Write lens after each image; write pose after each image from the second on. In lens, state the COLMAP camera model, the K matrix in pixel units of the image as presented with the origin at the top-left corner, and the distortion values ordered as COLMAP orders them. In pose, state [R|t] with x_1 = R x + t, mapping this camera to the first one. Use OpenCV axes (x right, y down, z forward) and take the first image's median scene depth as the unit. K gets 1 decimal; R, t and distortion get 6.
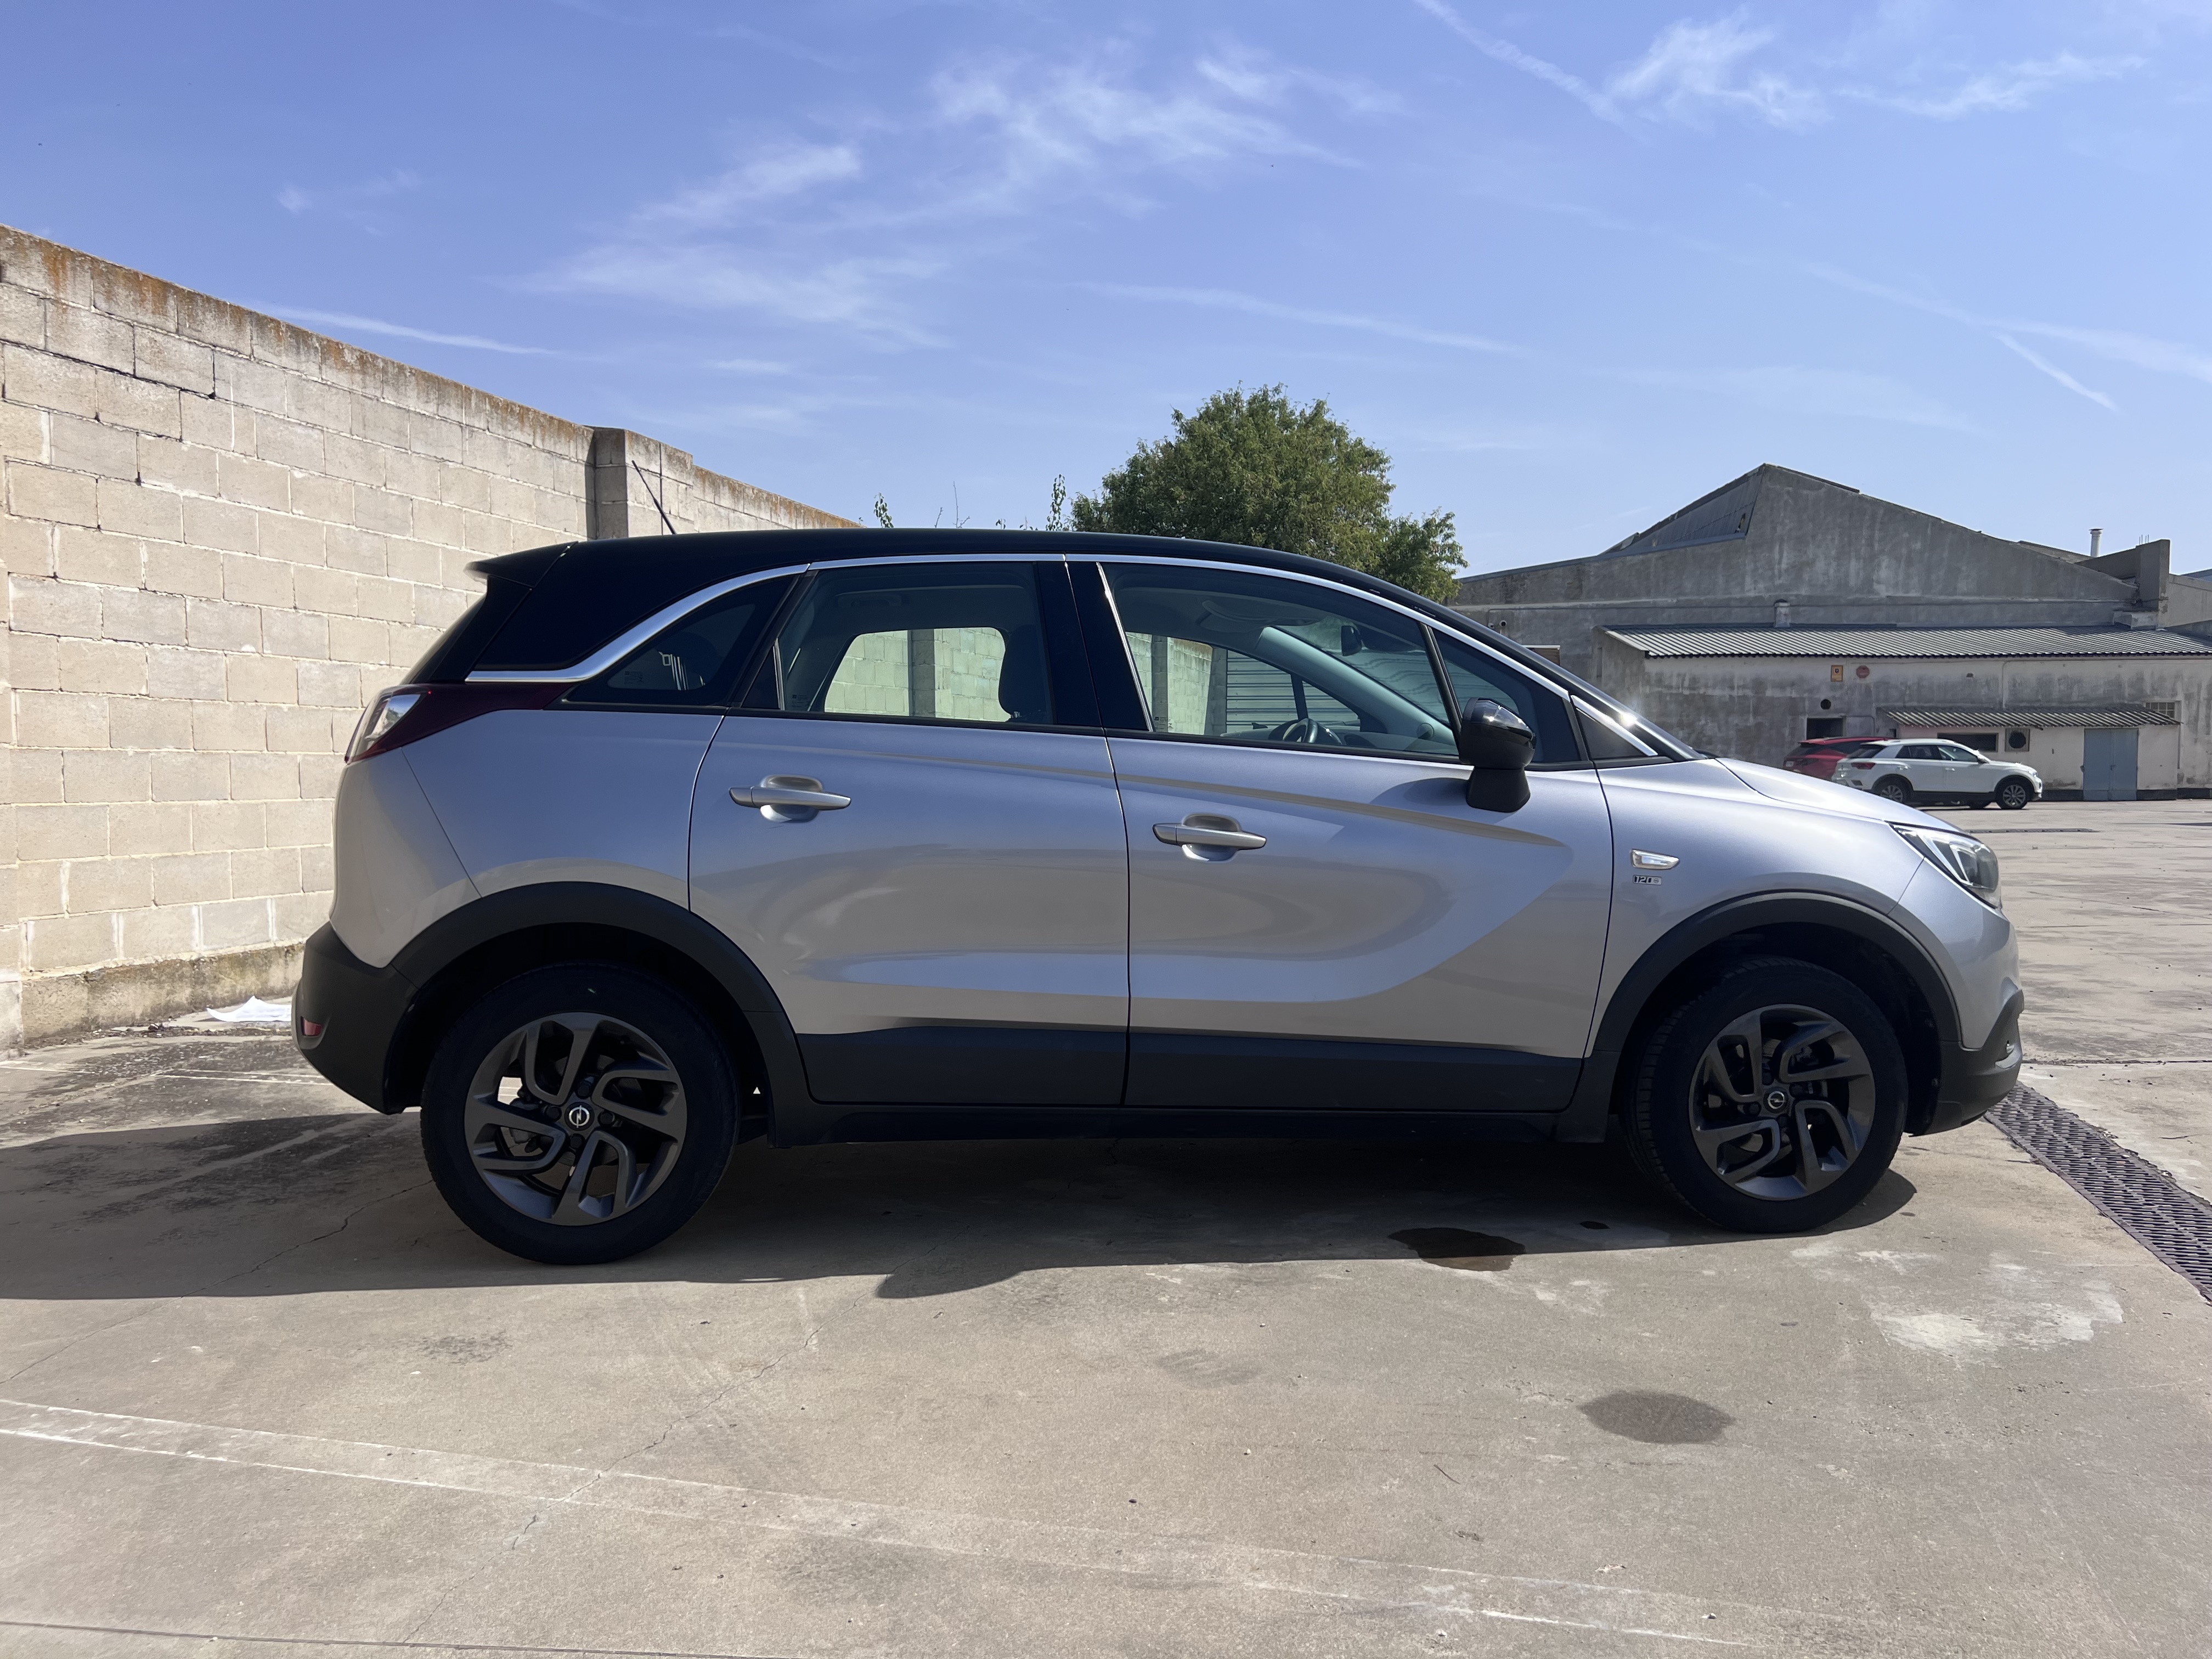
lens RADIAL K [[1667.2, 0, 1117.1], [0, 1667.2, 838.3], [0, 0, 1]] dist [0.047120, -0.053509]
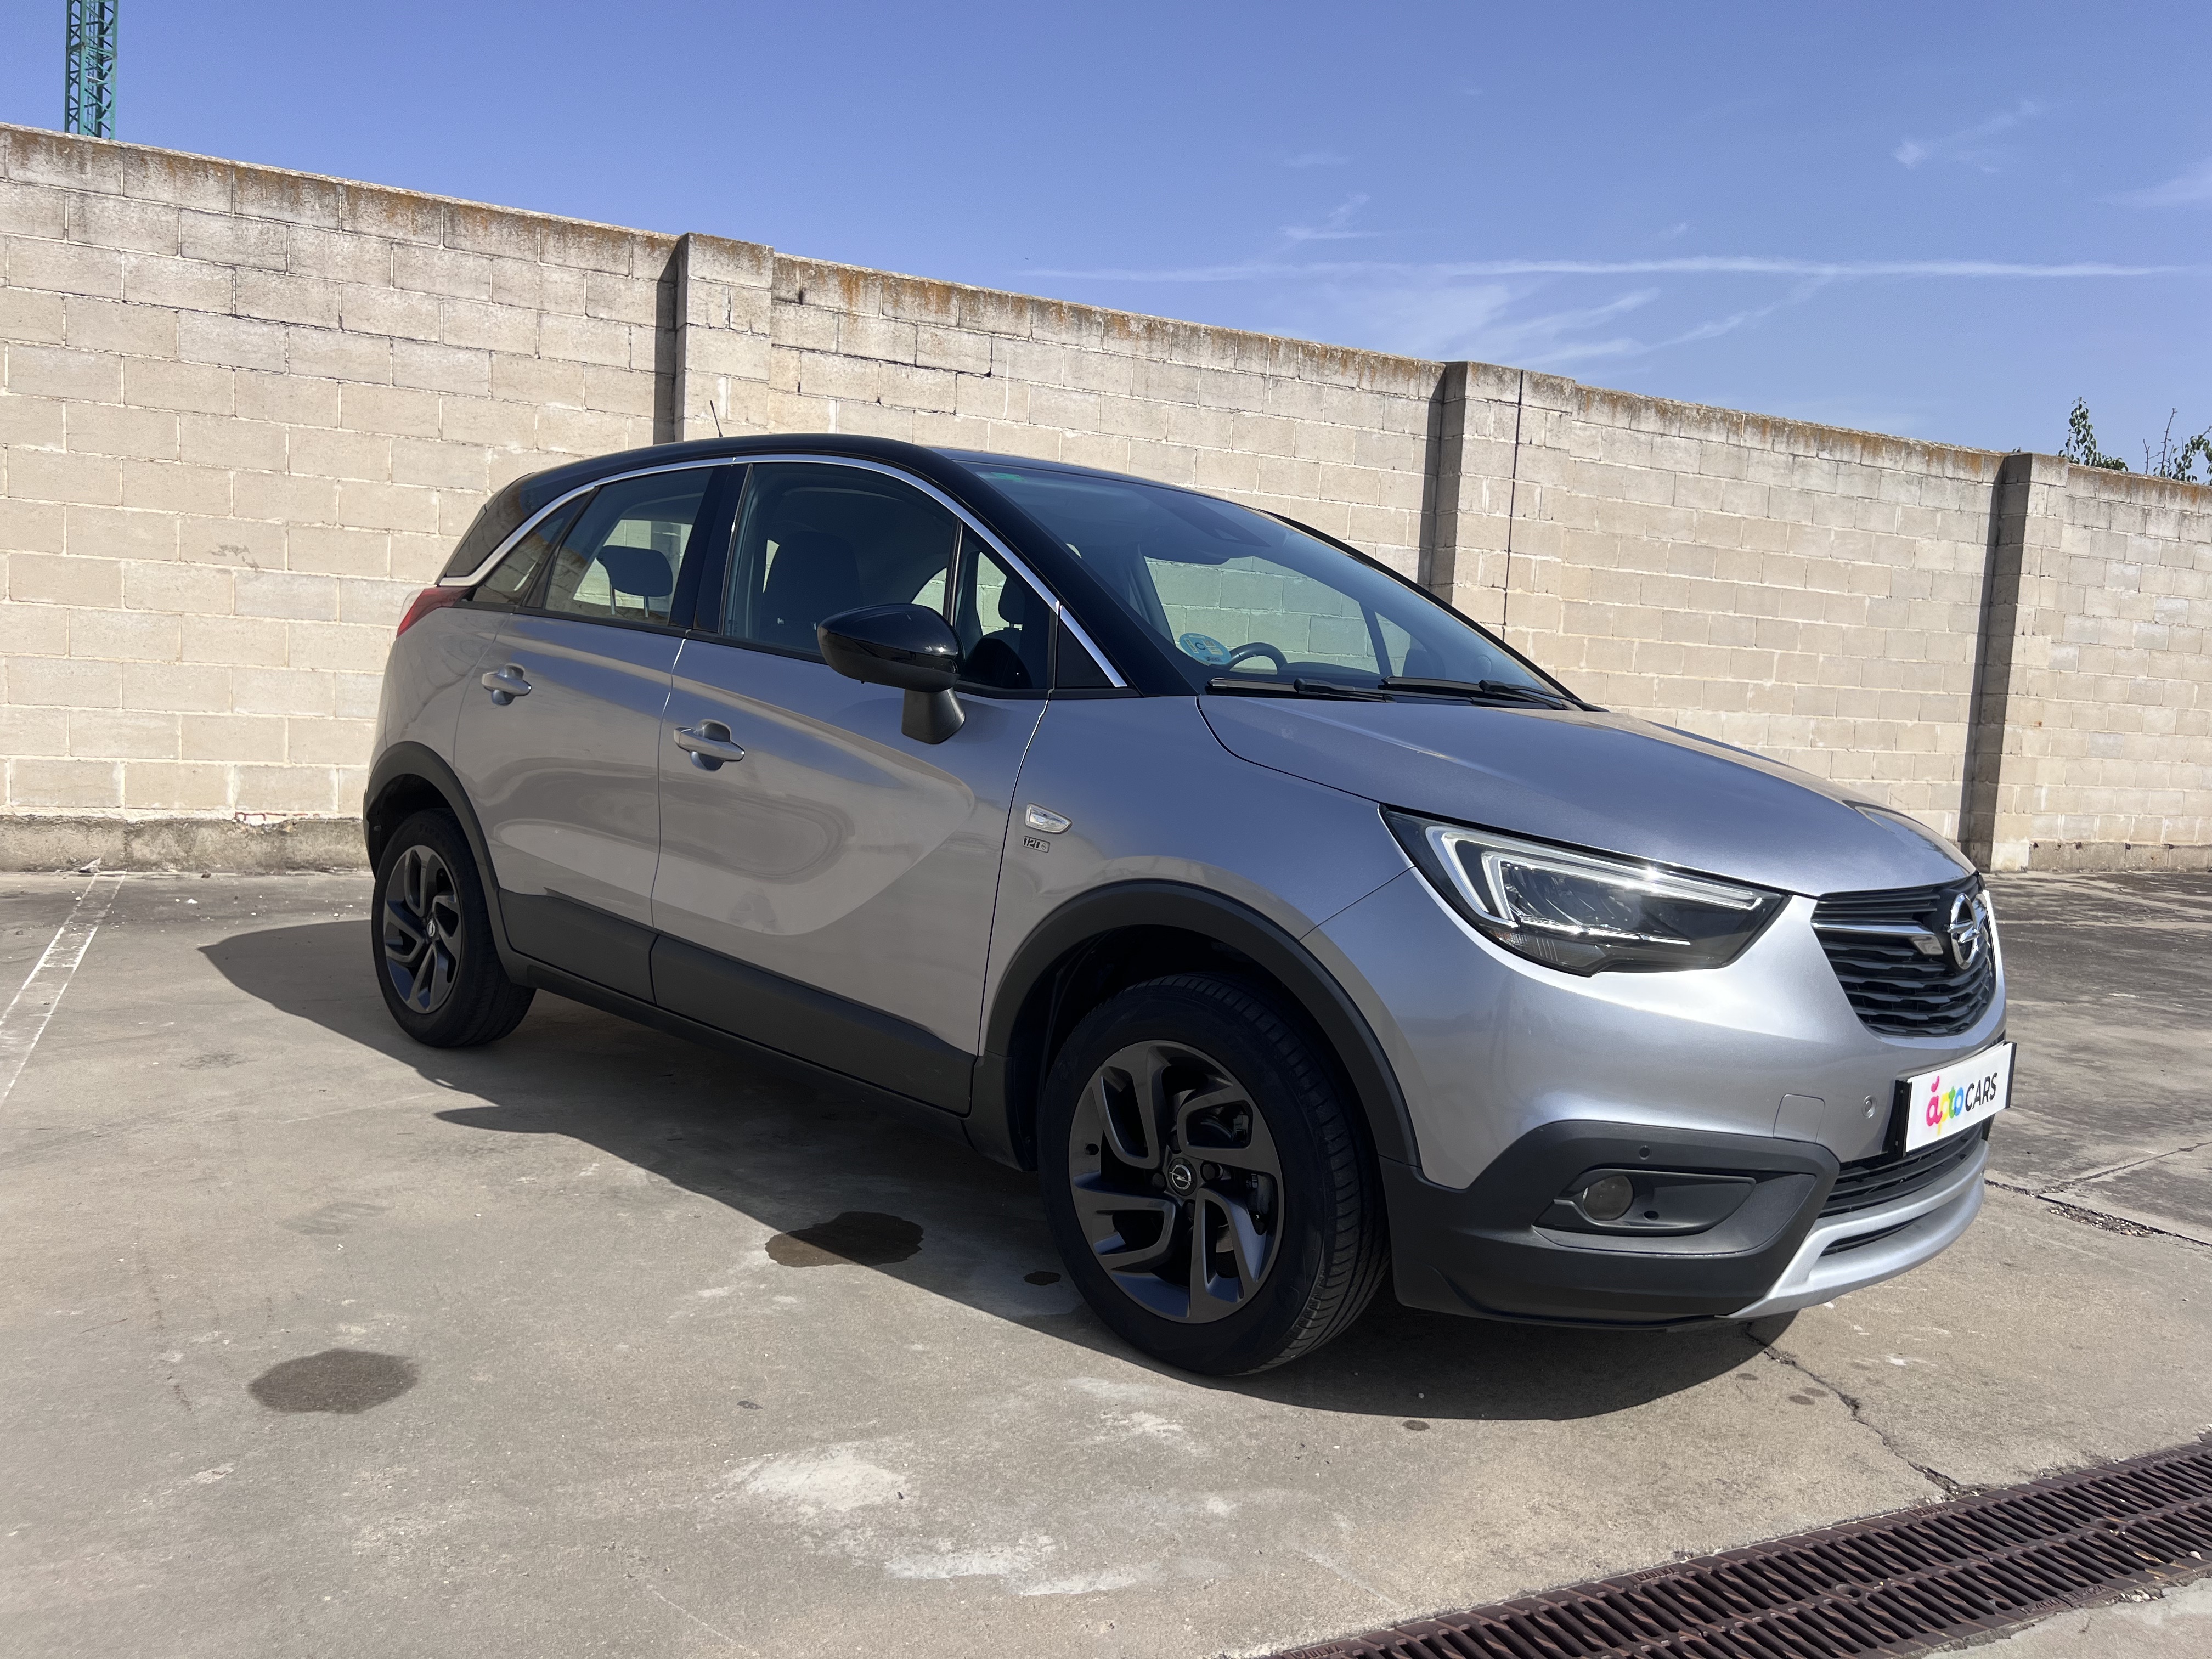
lens RADIAL K [[1667.2, 0, 1099.1], [0, 1667.2, 839.6], [0, 0, 1]] dist [0.047120, -0.053509]
pose [[0.646212, 0.108799, -0.755363, 0.425932], [-0.088743, 0.993784, 0.067221, -0.013662], [0.757981, 0.023594, 0.651850, 0.247920]]
